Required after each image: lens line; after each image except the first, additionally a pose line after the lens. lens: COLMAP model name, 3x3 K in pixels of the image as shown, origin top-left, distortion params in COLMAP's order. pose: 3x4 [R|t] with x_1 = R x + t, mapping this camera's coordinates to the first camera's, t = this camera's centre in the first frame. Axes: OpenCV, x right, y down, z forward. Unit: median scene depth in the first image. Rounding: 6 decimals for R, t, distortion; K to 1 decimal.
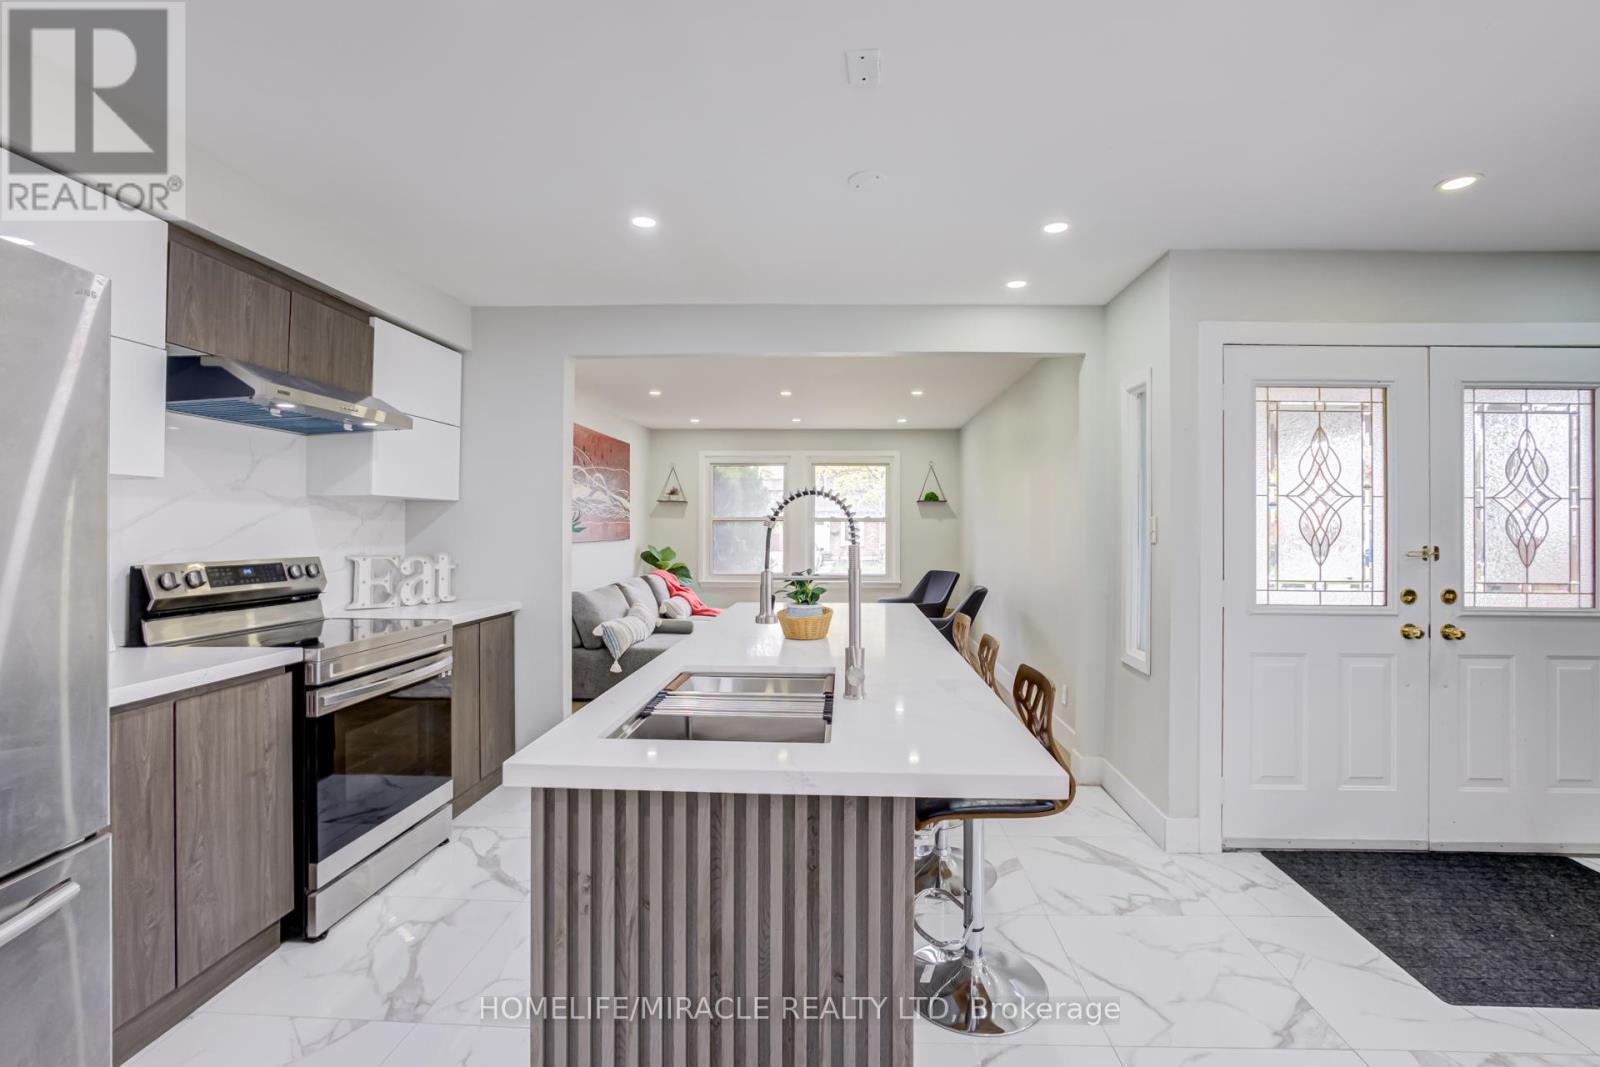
lens RADIAL K [[696.6, 0, 807.2], [0, 696.6, 501.4], [0, 0, 1]] dist [-0.055633, 0.023575]
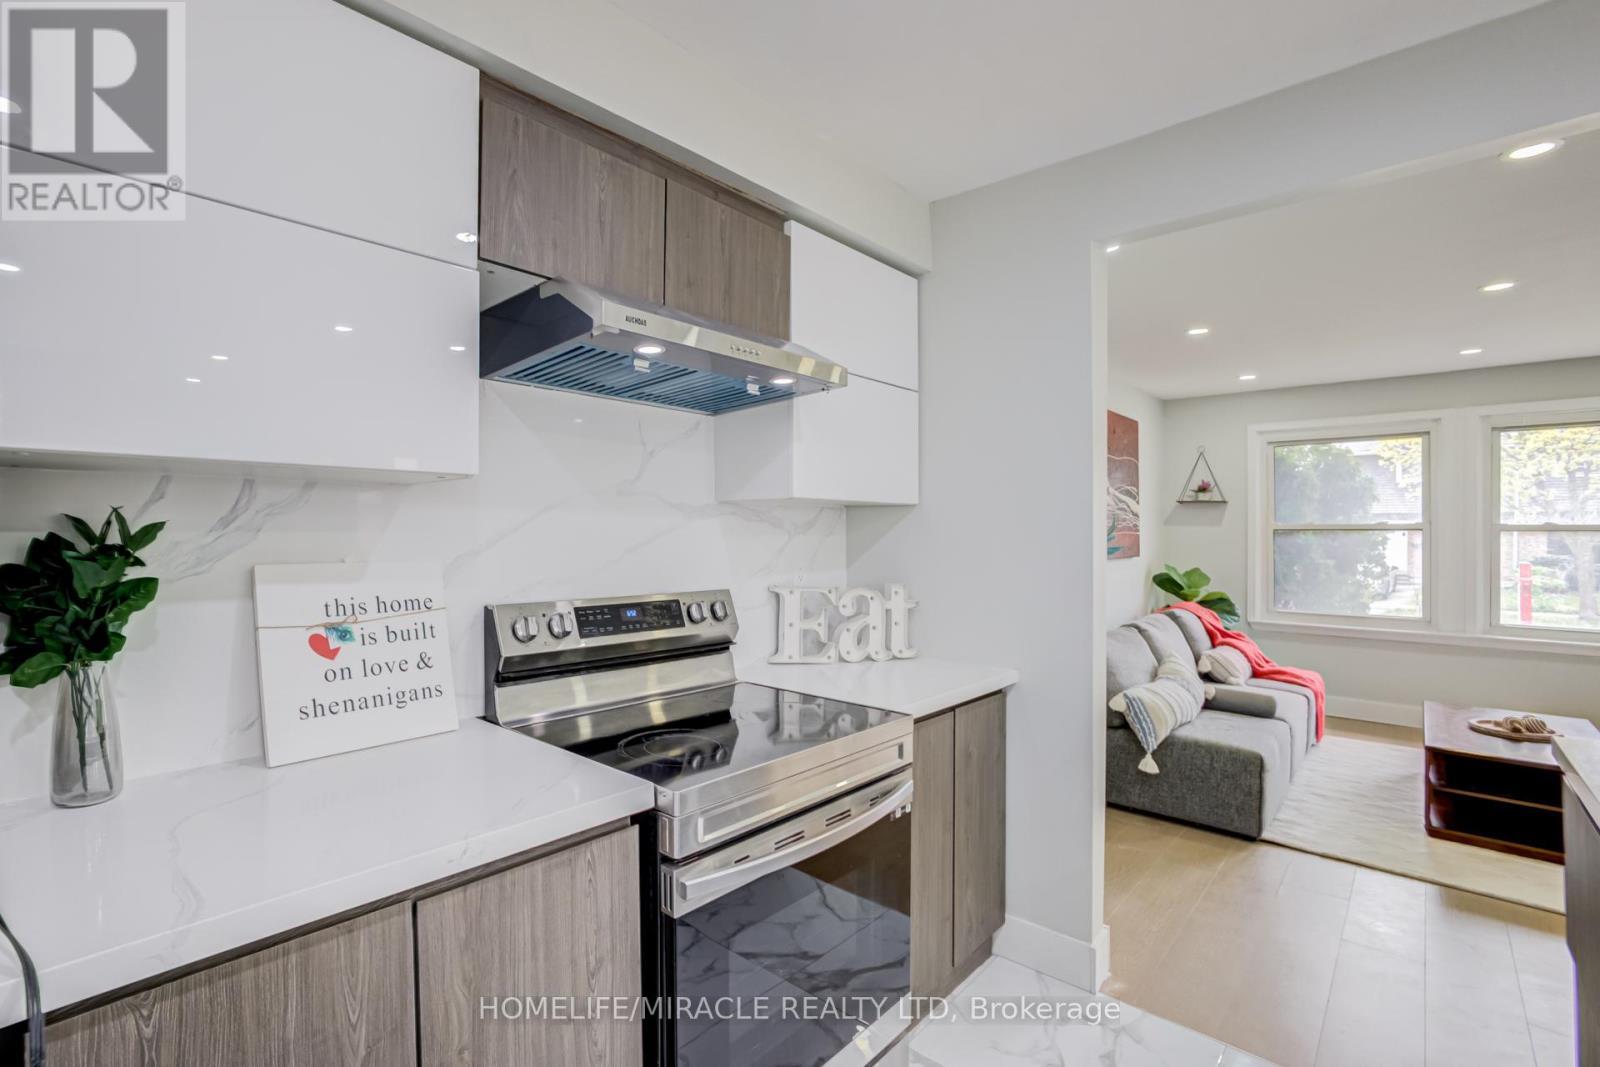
lens RADIAL K [[741.1, 0, 718.7], [0, 741.1, 543.2], [0, 0, 1]] dist [-0.033421, 0.000541]
pose [[0.750500, 0.010488, -0.660787, -0.223755], [0.021885, 0.998931, 0.040712, 0.003373], [0.660508, -0.045015, 0.749468, 0.420739]]
